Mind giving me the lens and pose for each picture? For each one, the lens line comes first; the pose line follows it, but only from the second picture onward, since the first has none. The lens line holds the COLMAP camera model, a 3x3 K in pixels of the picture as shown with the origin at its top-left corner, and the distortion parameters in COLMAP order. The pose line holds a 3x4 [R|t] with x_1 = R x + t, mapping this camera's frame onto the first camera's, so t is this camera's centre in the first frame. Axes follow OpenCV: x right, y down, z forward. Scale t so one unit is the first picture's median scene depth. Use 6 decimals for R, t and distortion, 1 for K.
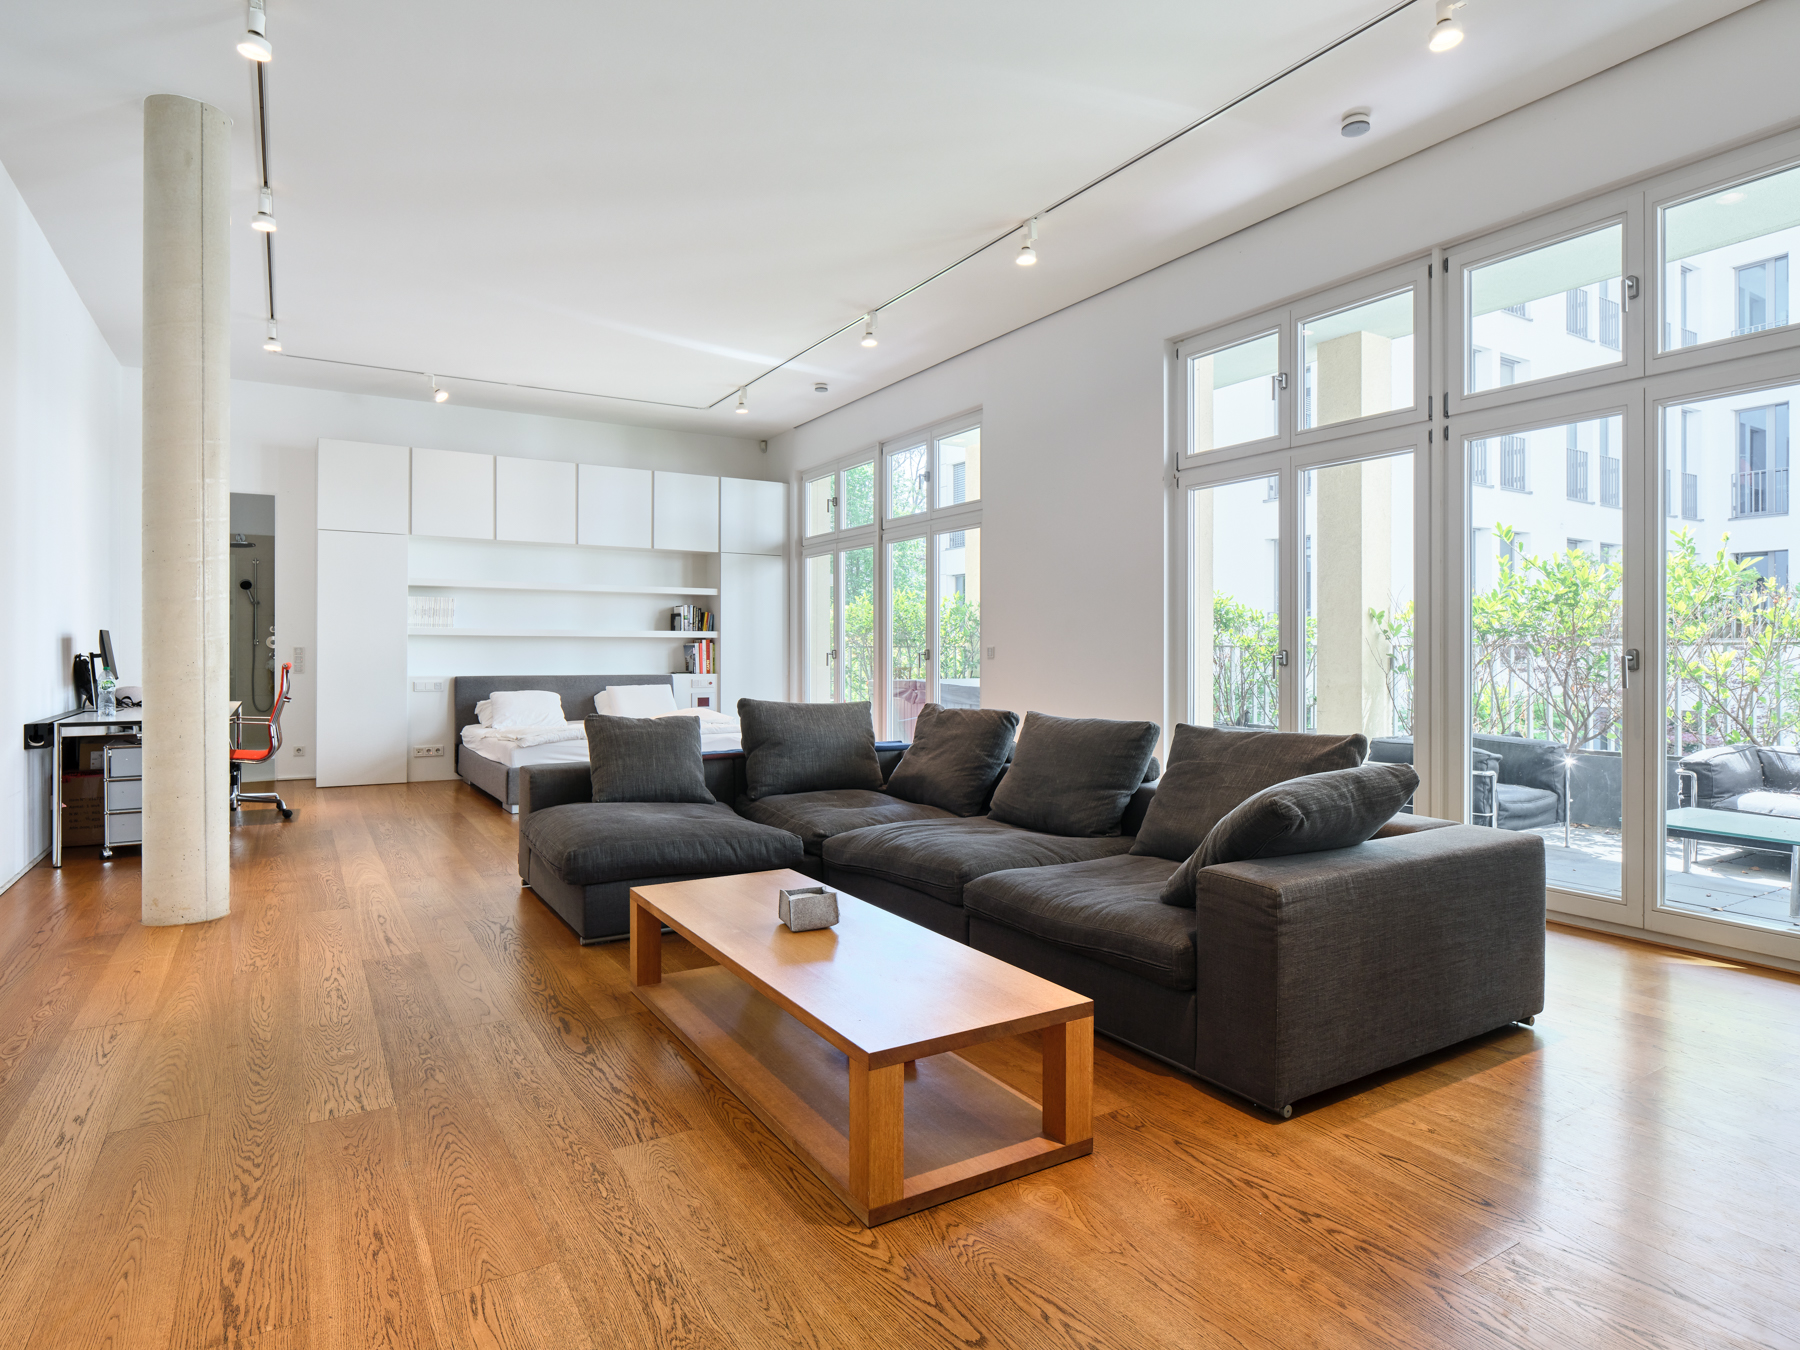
lens RADIAL K [[964.7, 0, 903.4], [0, 964.7, 667.5], [0, 0, 1]] dist [-0.012533, 0.000810]
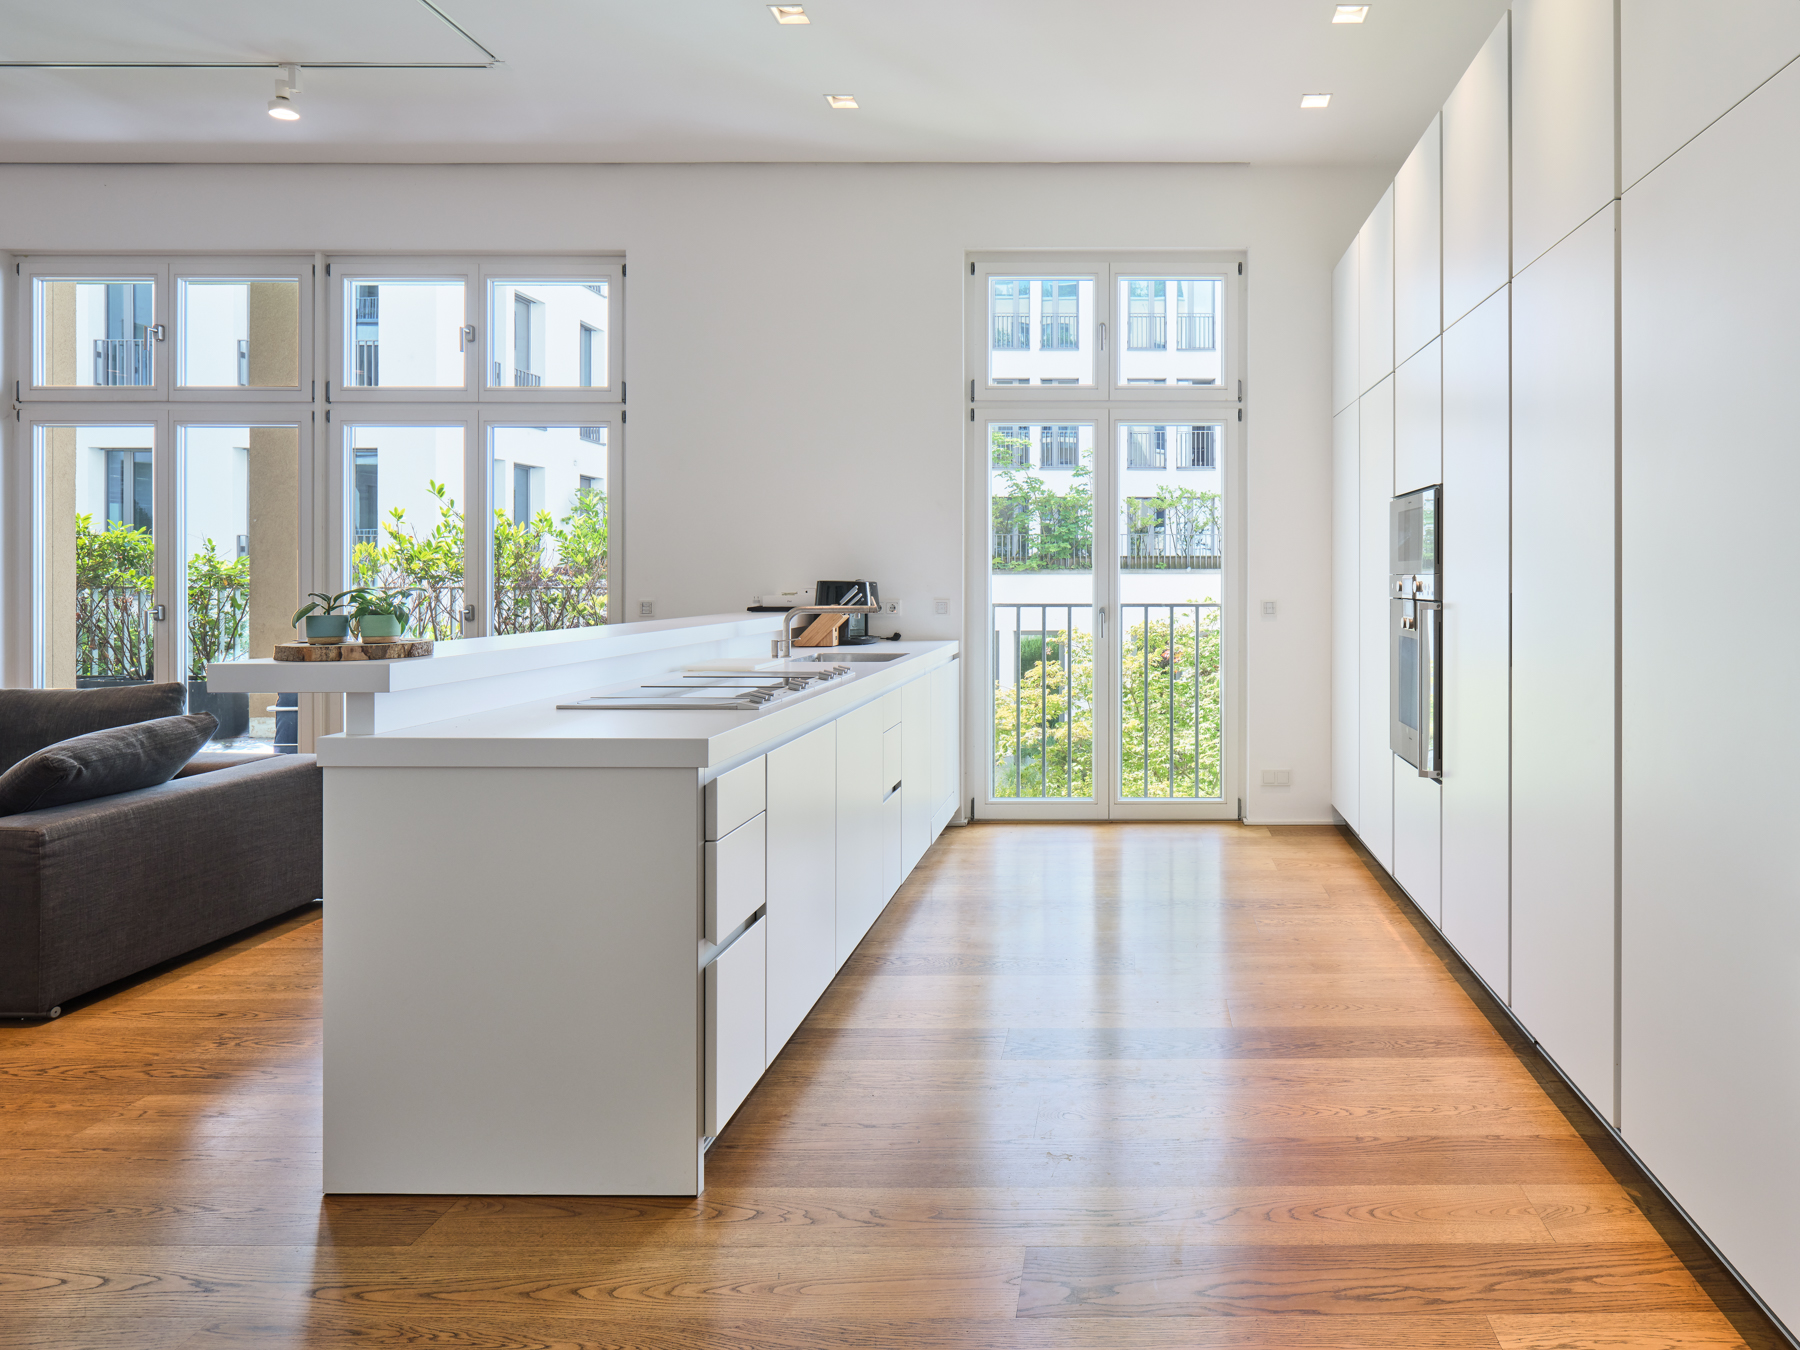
lens RADIAL K [[964.7, 0, 1017.4], [0, 964.7, 589.1], [0, 0, 1]] dist [-0.012533, 0.000810]
pose [[0.502408, -0.000029, 0.864631, -0.010419], [0.009019, 0.999946, -0.005207, -0.020841], [-0.864584, 0.010414, 0.502381, -0.254336]]
